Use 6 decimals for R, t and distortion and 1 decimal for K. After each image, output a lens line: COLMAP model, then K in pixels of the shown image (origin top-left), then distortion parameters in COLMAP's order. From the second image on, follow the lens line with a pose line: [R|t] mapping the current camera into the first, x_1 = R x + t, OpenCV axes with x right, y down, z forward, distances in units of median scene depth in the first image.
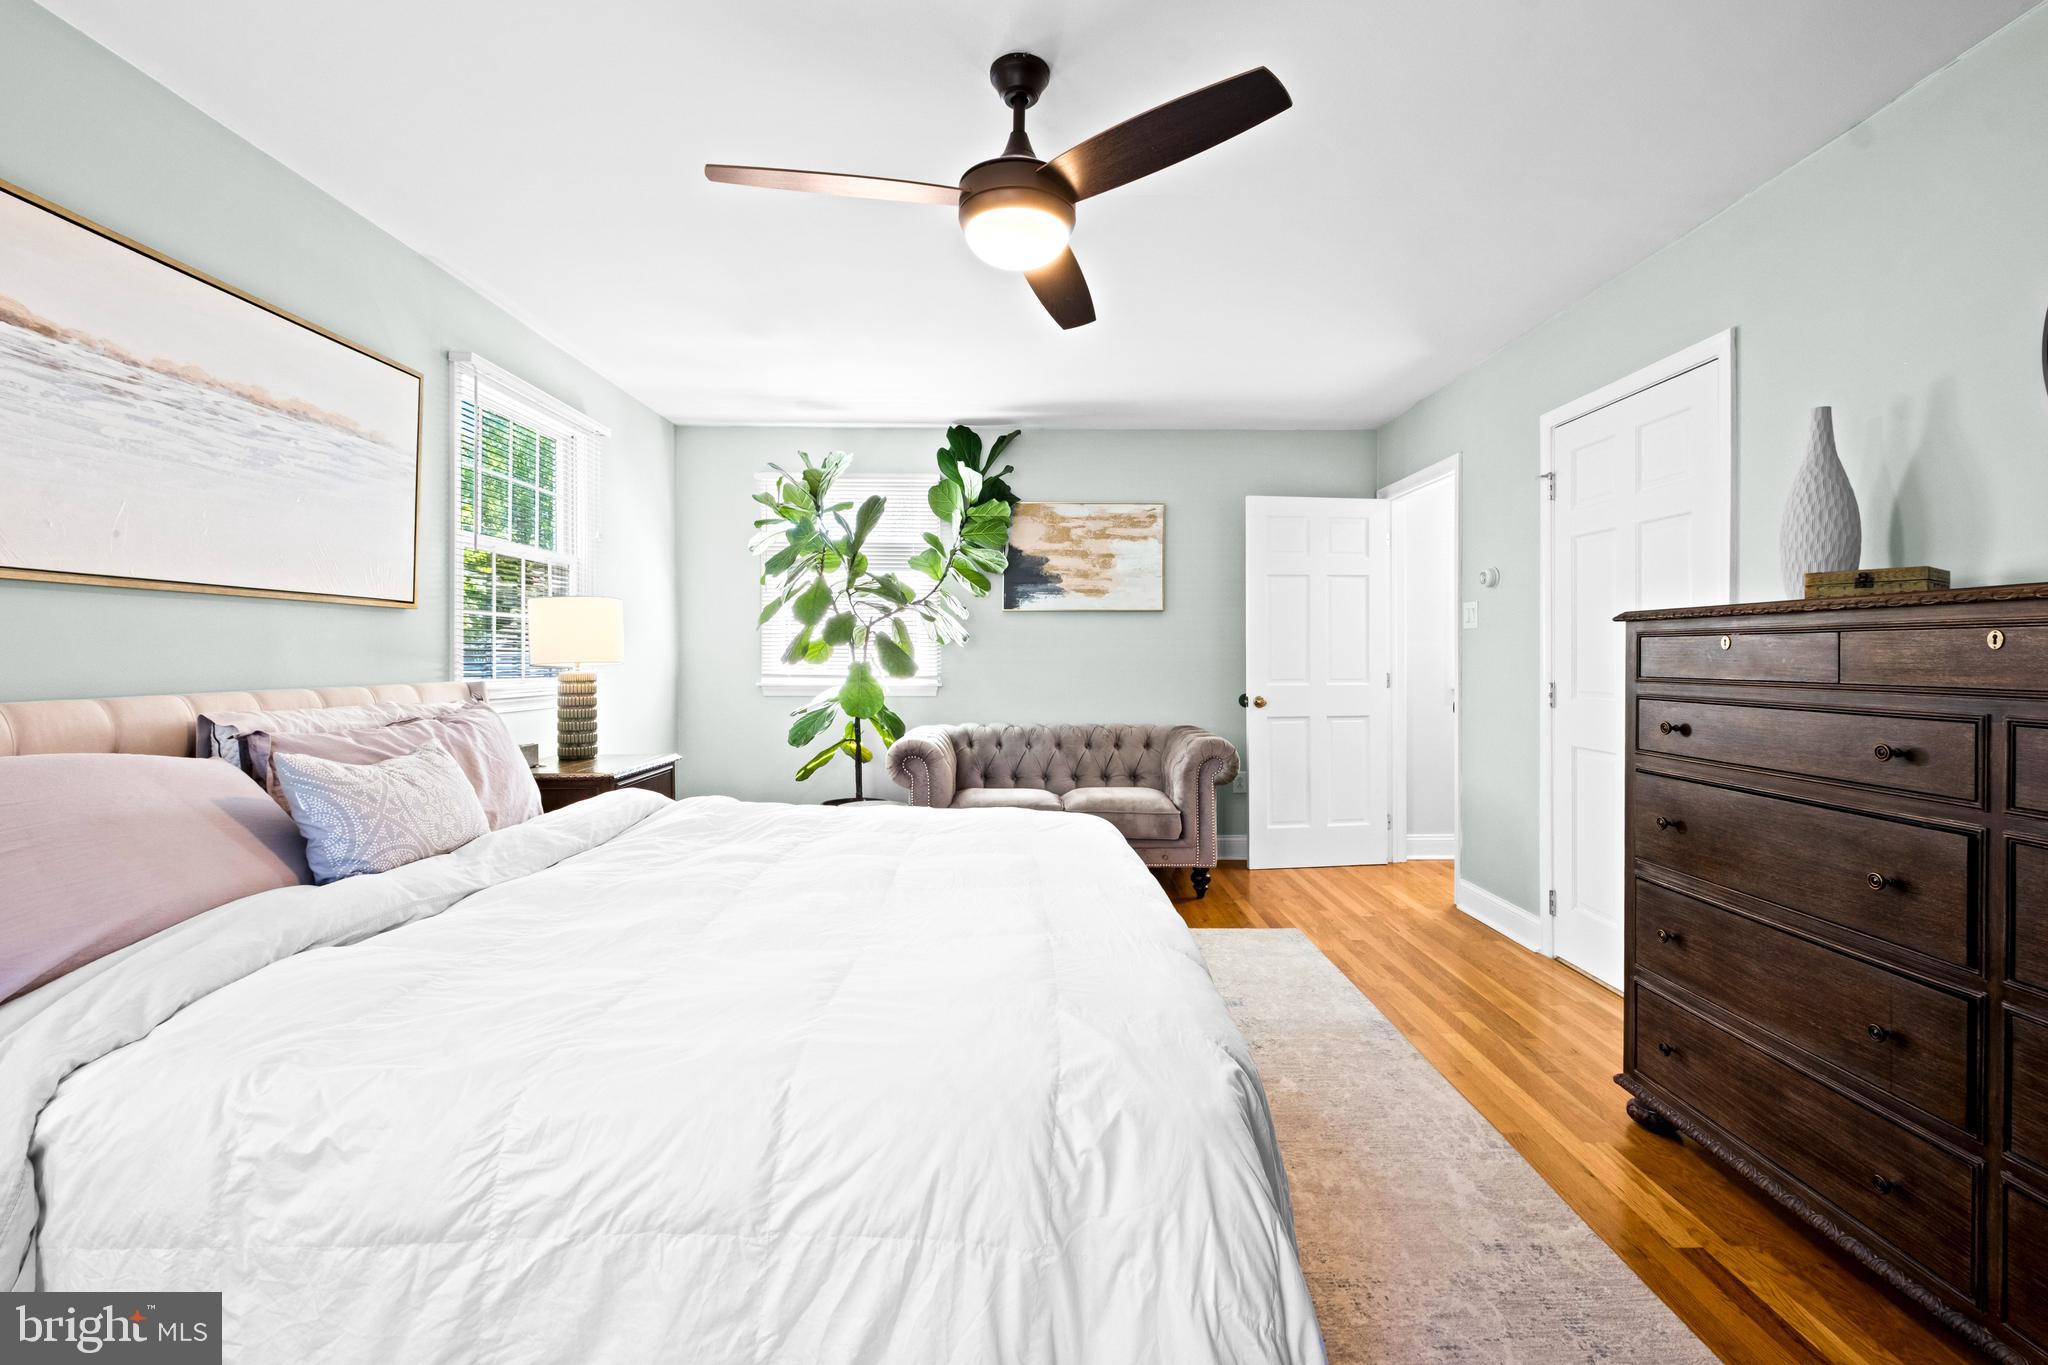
lens RADIAL K [[896.7, 0, 1032.1], [0, 896.7, 660.7], [0, 0, 1]] dist [0.006047, -0.004946]
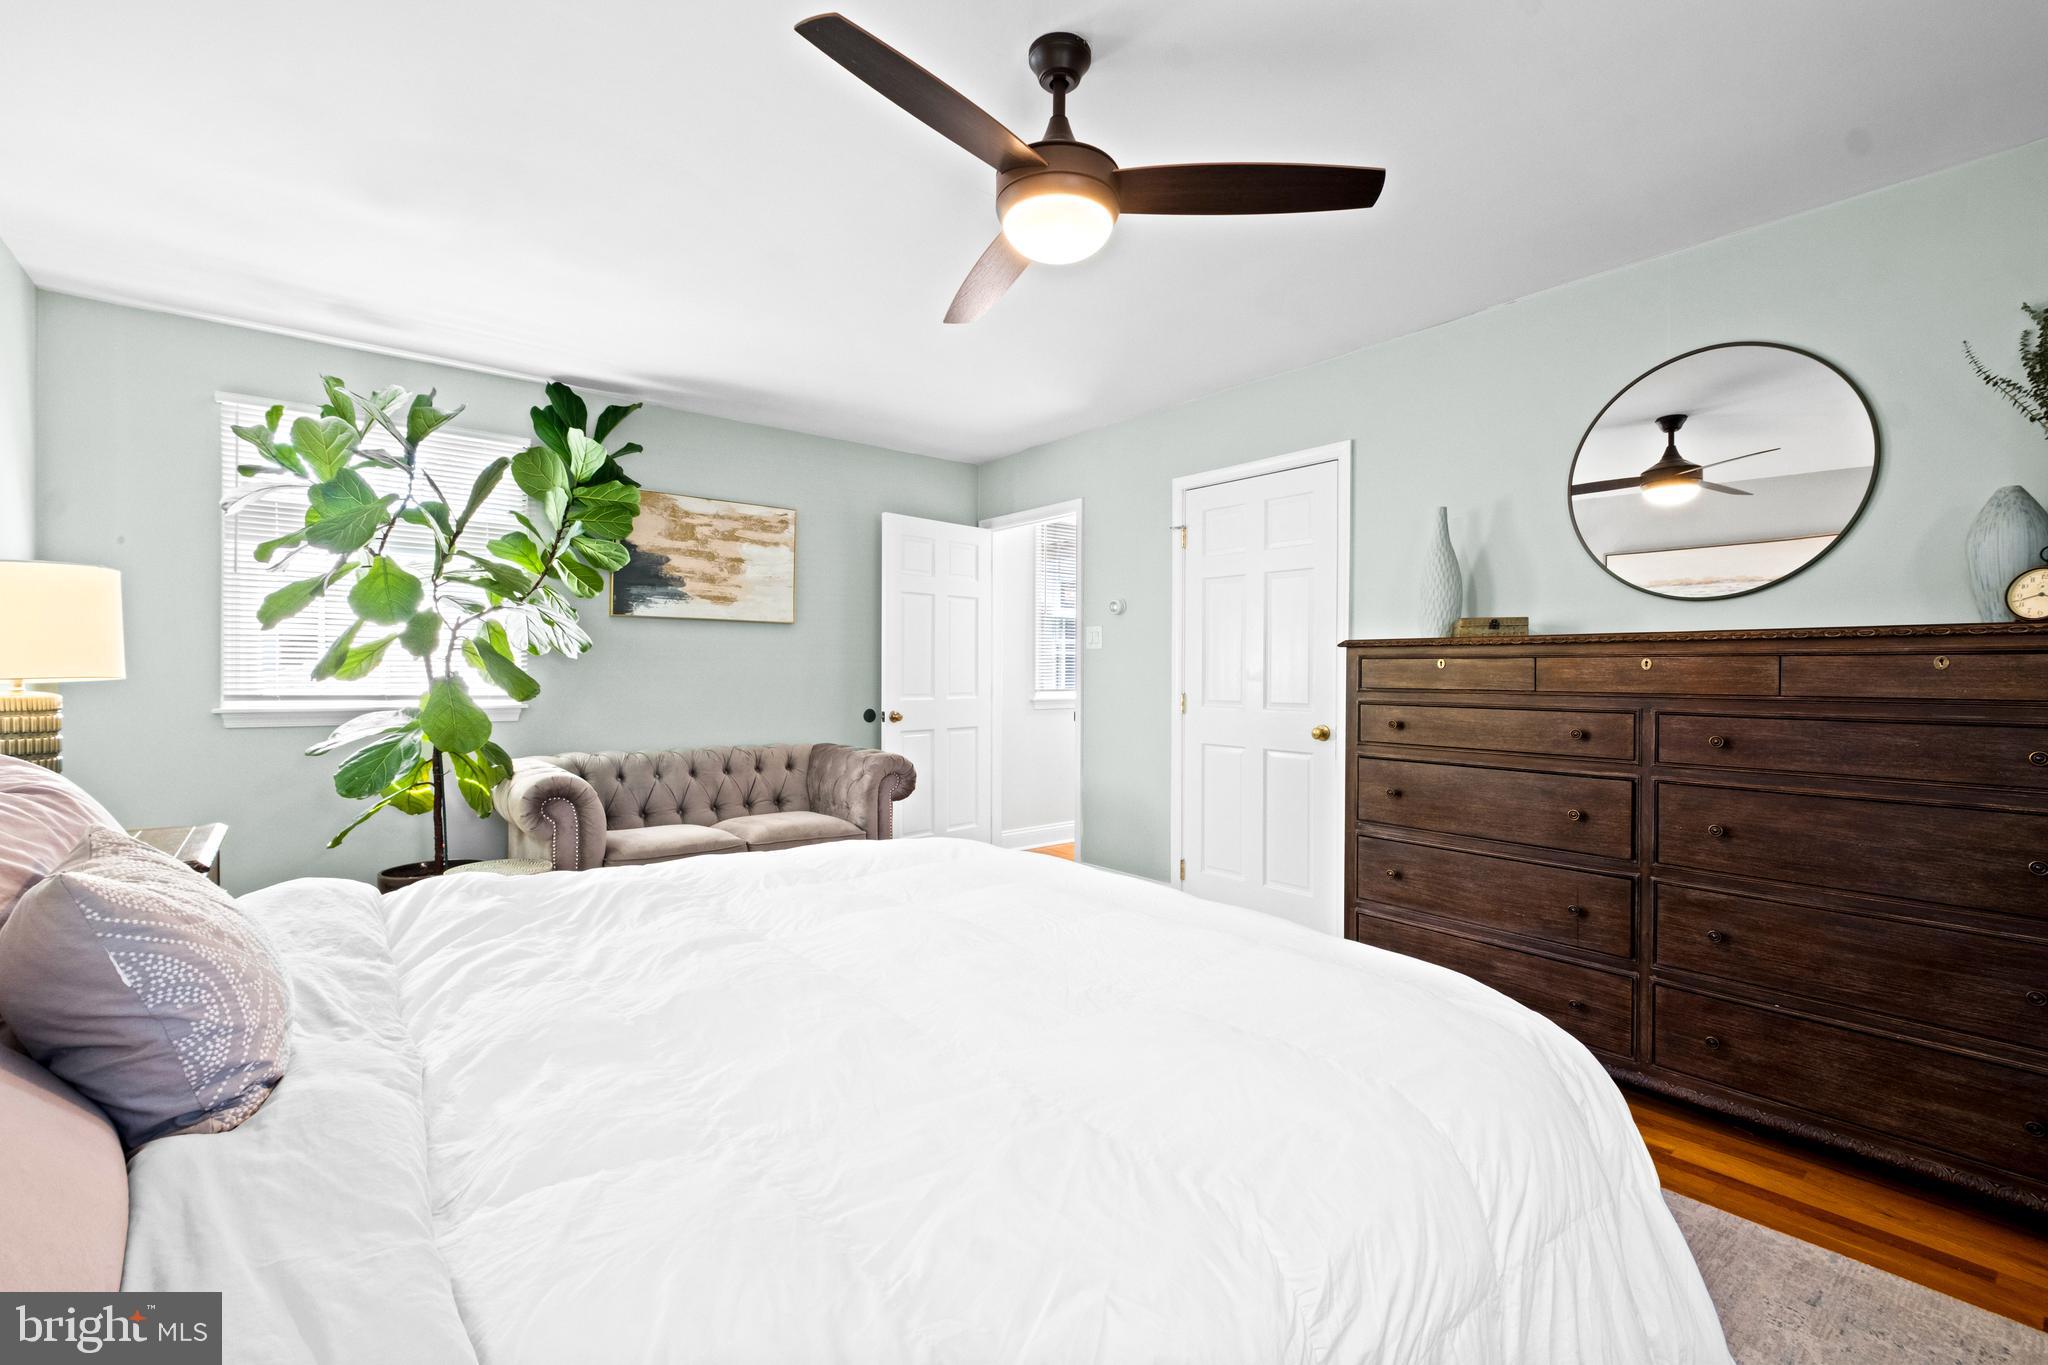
lens RADIAL K [[889.9, 0, 1028.7], [0, 889.9, 678.0], [0, 0, 1]] dist [0.009044, -0.007789]
pose [[0.783139, -0.000382, 0.621847, -0.294945], [-0.000936, 0.999998, 0.001793, 0.000335], [-0.621846, -0.001987, 0.783137, 0.133871]]
